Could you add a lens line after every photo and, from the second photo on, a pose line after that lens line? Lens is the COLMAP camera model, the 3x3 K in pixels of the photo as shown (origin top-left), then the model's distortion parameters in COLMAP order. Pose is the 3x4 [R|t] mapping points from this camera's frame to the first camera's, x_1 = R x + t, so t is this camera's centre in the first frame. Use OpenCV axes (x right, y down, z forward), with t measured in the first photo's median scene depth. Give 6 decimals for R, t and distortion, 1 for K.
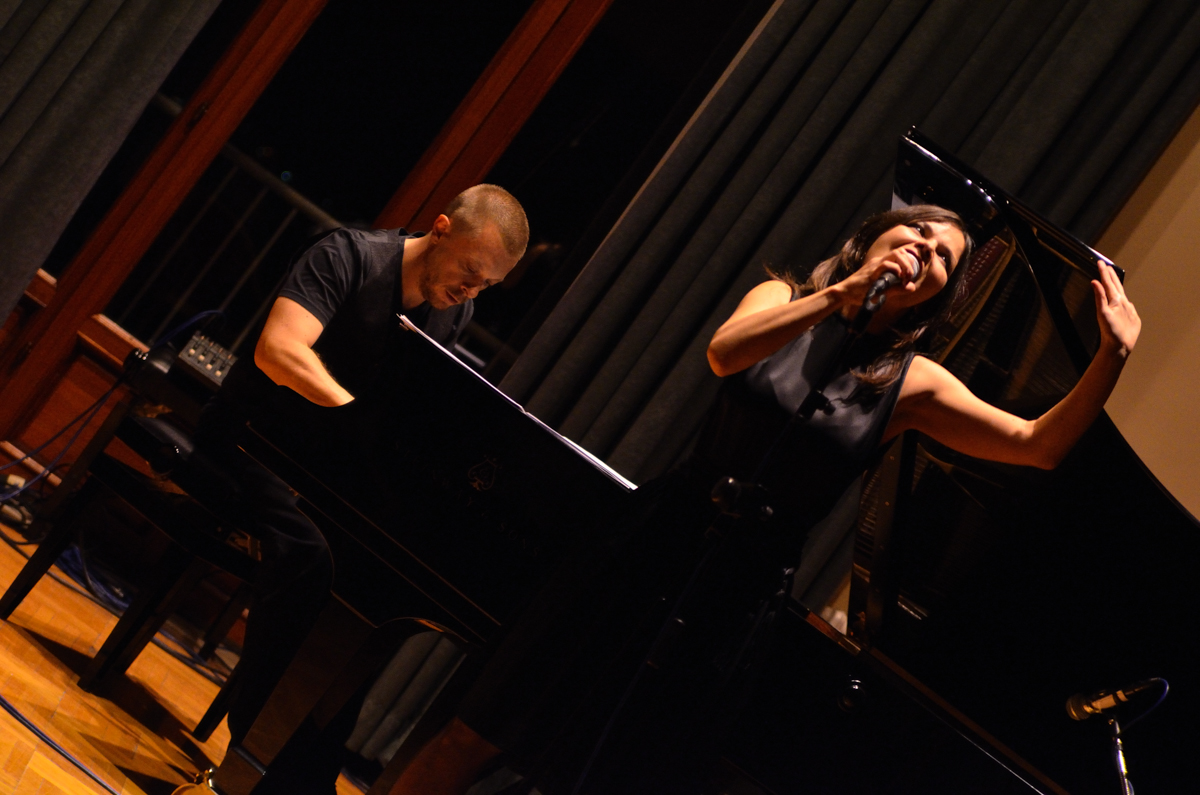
lens RADIAL K [[3693.0, 0, 600.0], [0, 3693.0, 397.5], [0, 0, 1]] dist [0.265760, -0.582963]
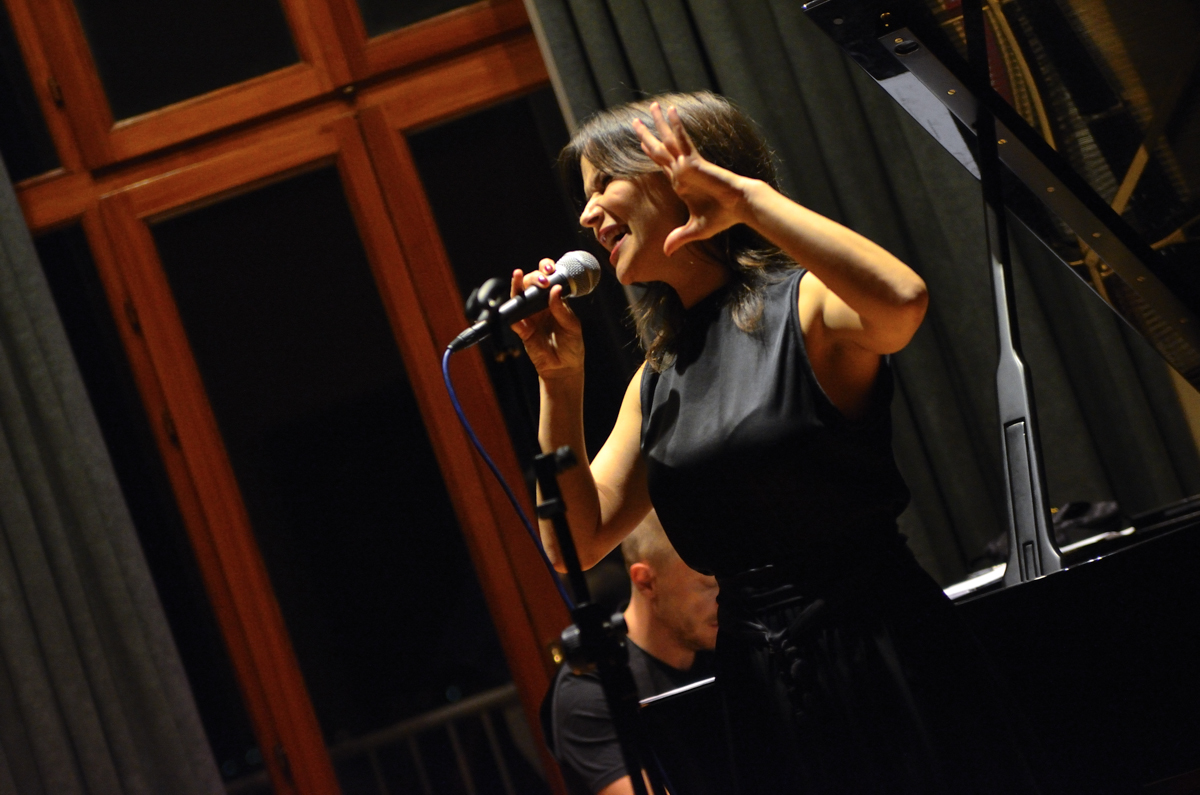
lens RADIAL K [[3455.0, 0, 600.0], [0, 3455.0, 397.5], [0, 0, 1]] dist [0.239392, -0.310813]
pose [[0.568778, -0.822431, 0.009929, -0.008676], [0.820652, 0.566658, -0.073684, -0.006629], [0.054974, 0.050058, 0.997232, 0.234452]]
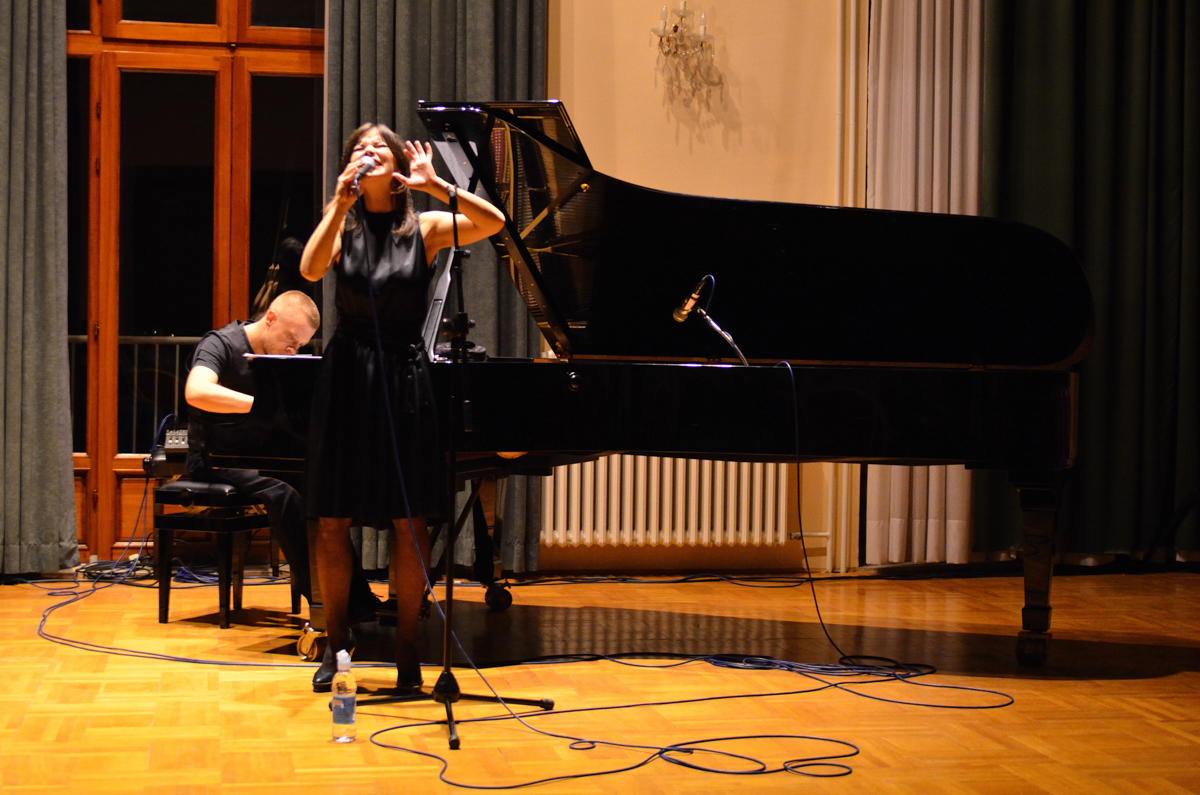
lens RADIAL K [[1980.7, 0, 600.0], [0, 1980.7, 397.5], [0, 0, 1]] dist [-0.026828, 0.034849]
pose [[0.812317, -0.579399, 0.066612, 0.007103], [0.574223, 0.814538, 0.082440, 0.010783], [-0.102024, -0.028717, 0.994367, 0.031569]]
